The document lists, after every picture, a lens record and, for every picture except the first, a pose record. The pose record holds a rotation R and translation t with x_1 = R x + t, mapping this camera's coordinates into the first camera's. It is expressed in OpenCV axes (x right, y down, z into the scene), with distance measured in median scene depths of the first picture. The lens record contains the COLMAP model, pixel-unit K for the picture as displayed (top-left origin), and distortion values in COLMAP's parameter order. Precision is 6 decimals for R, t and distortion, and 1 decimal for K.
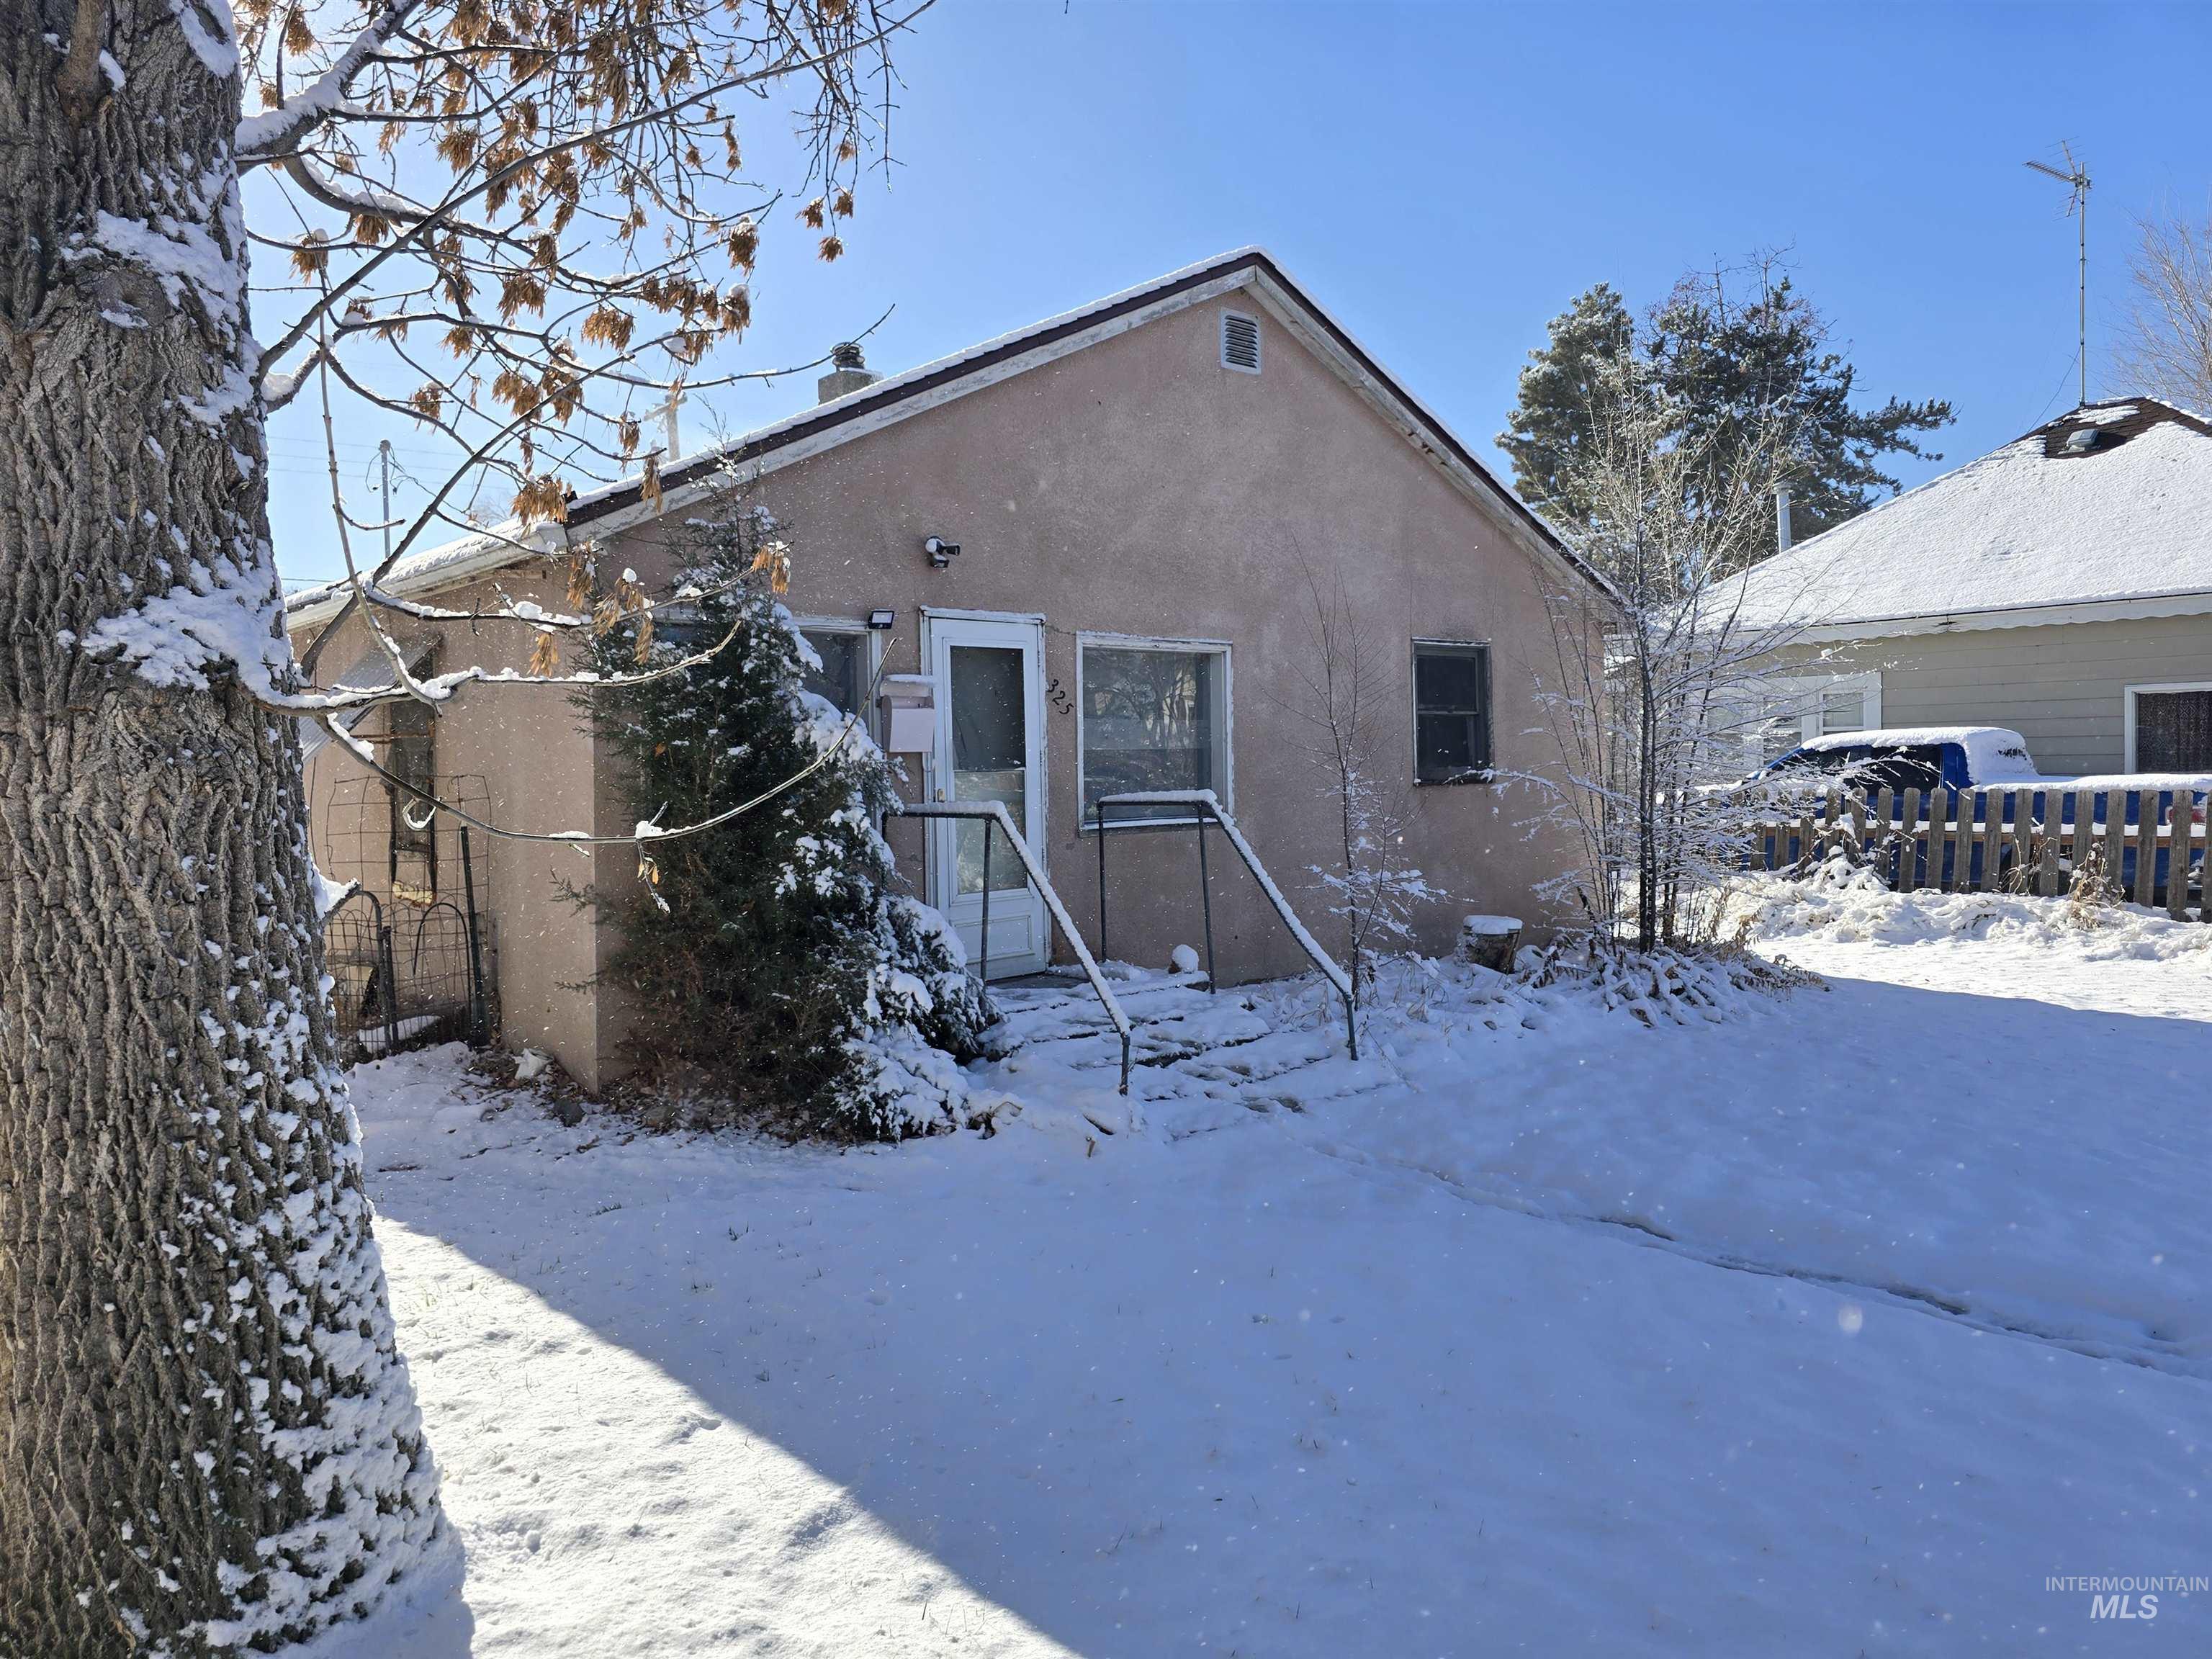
lens RADIAL K [[1497.2, 0, 1105.4], [0, 1497.2, 820.6], [0, 0, 1]] dist [-0.002115, -0.000493]
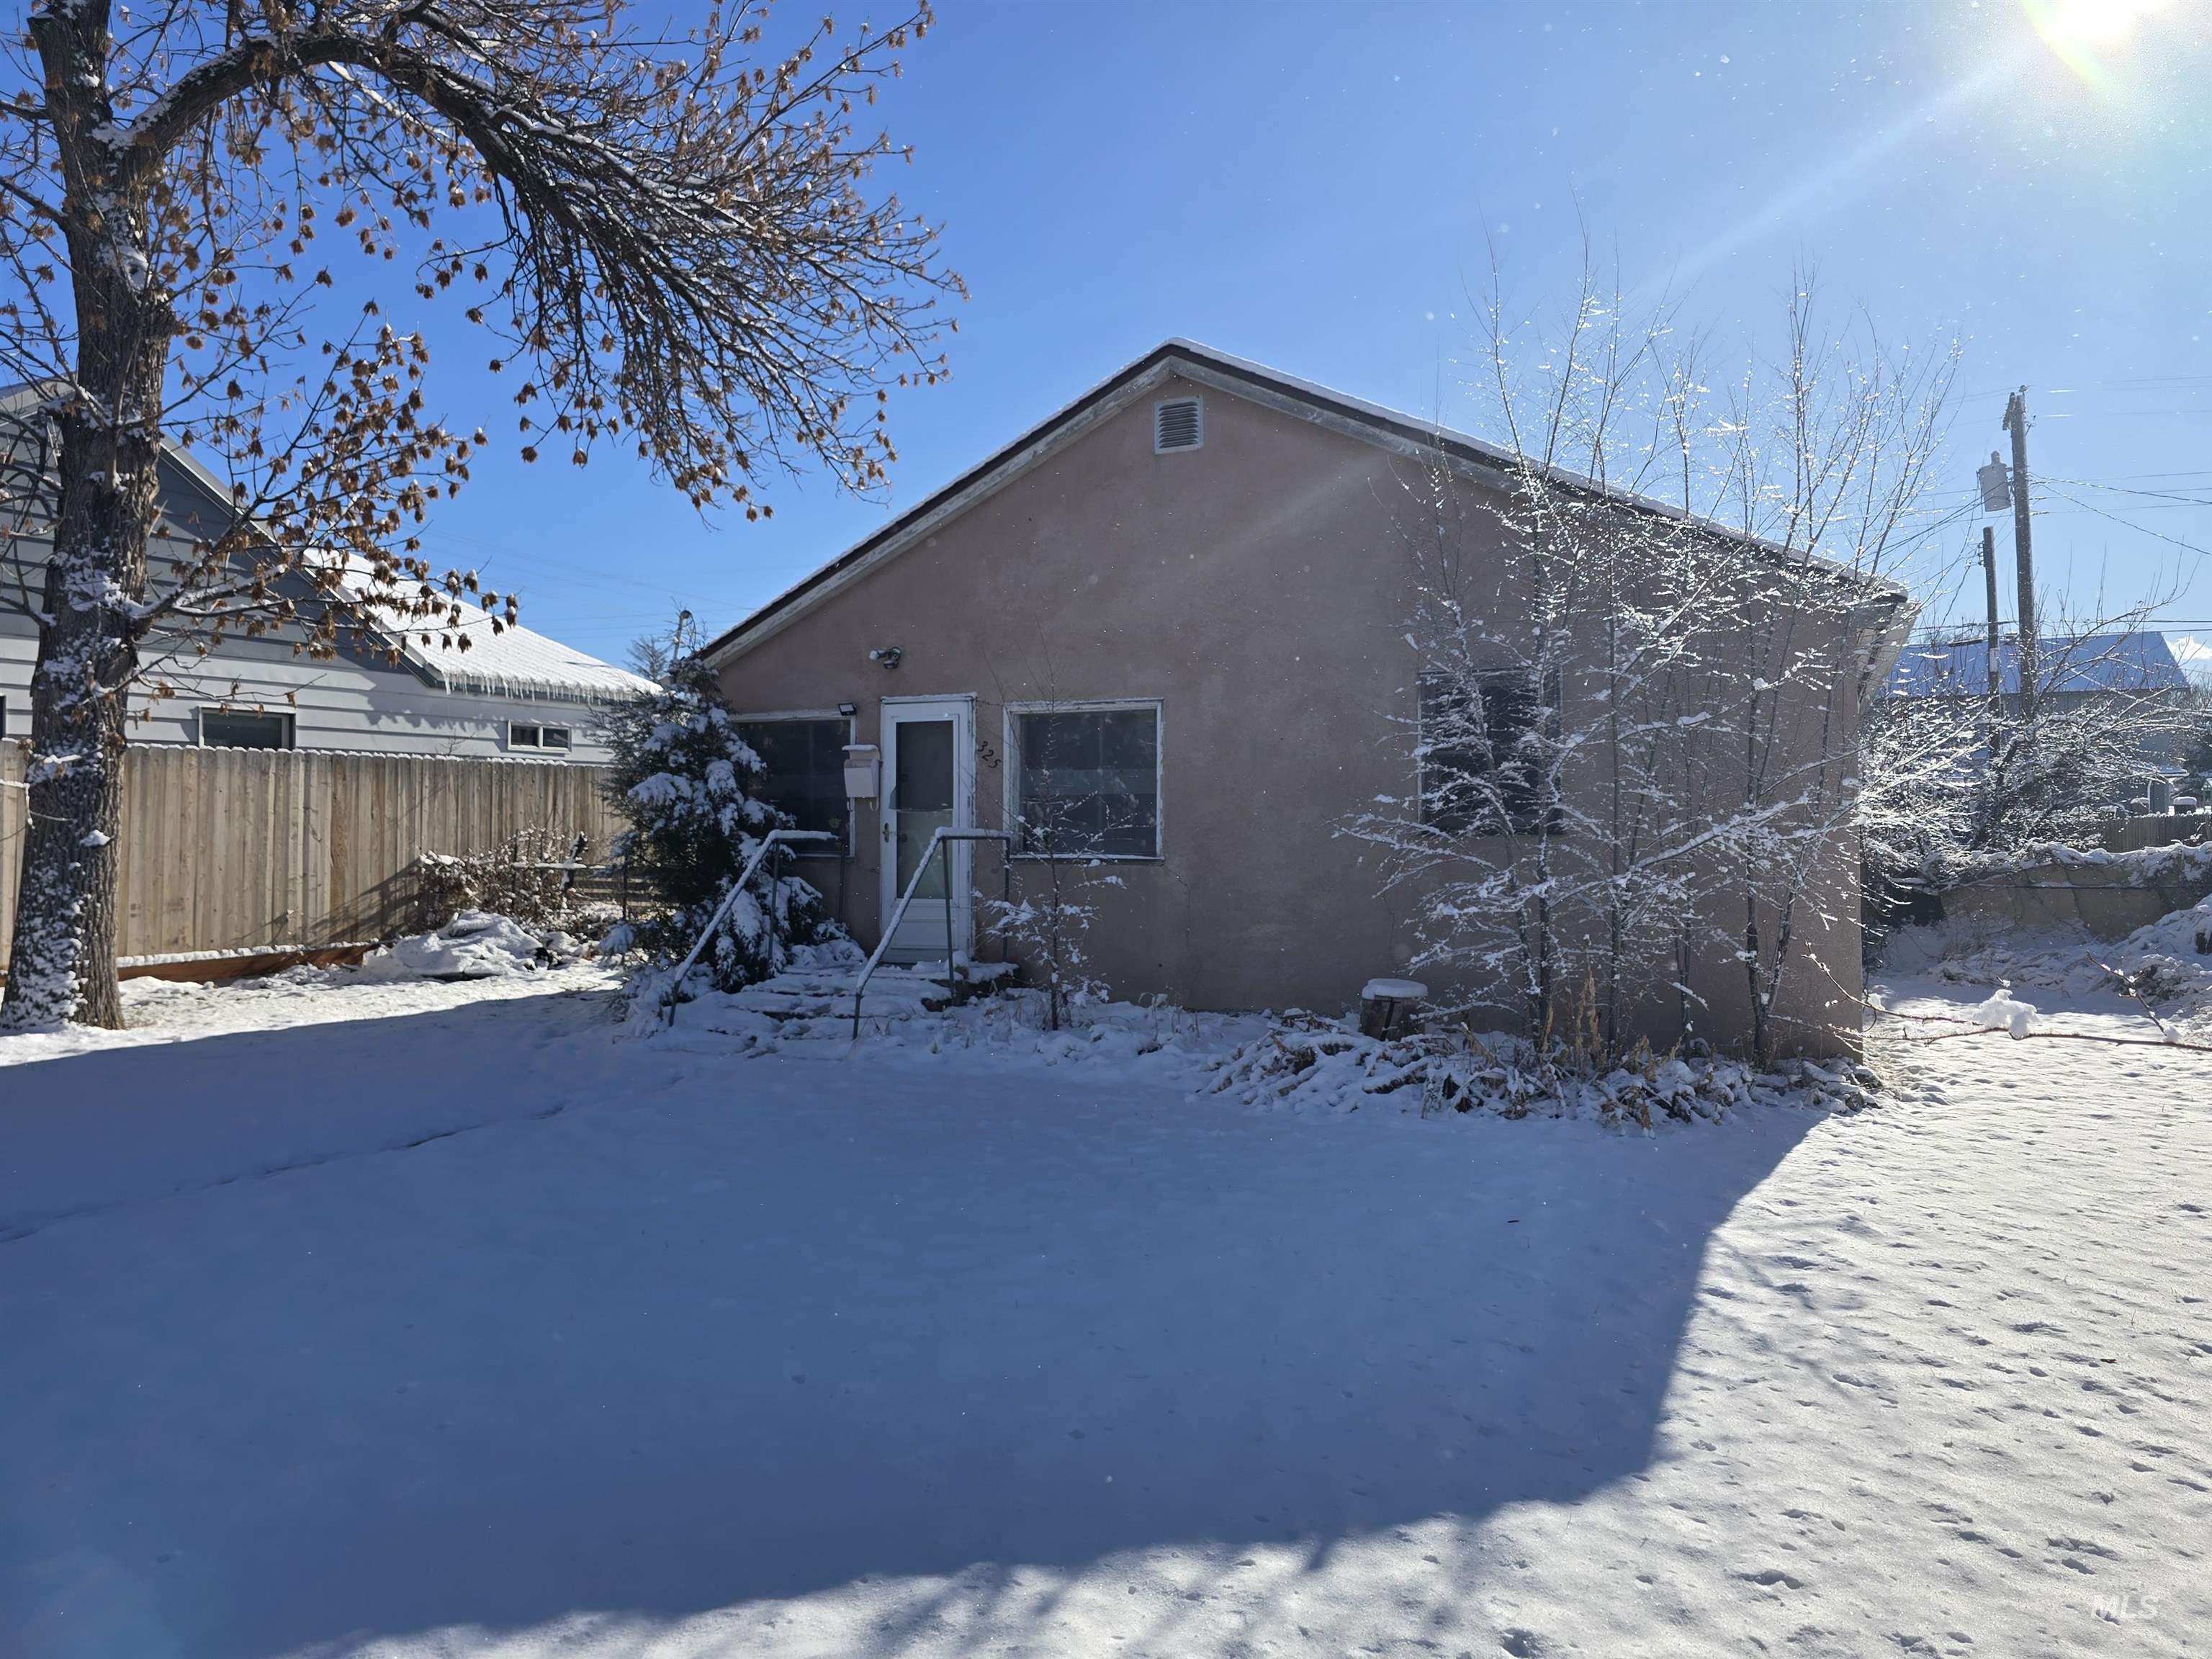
lens RADIAL K [[1497.2, 0, 1105.7], [0, 1497.2, 830.9], [0, 0, 1]] dist [-0.002115, -0.000493]
pose [[0.424537, 0.011685, -0.905335, 1.219081], [-0.038712, 0.999237, -0.005257, -0.014460], [0.904583, 0.037279, 0.424665, 0.560937]]
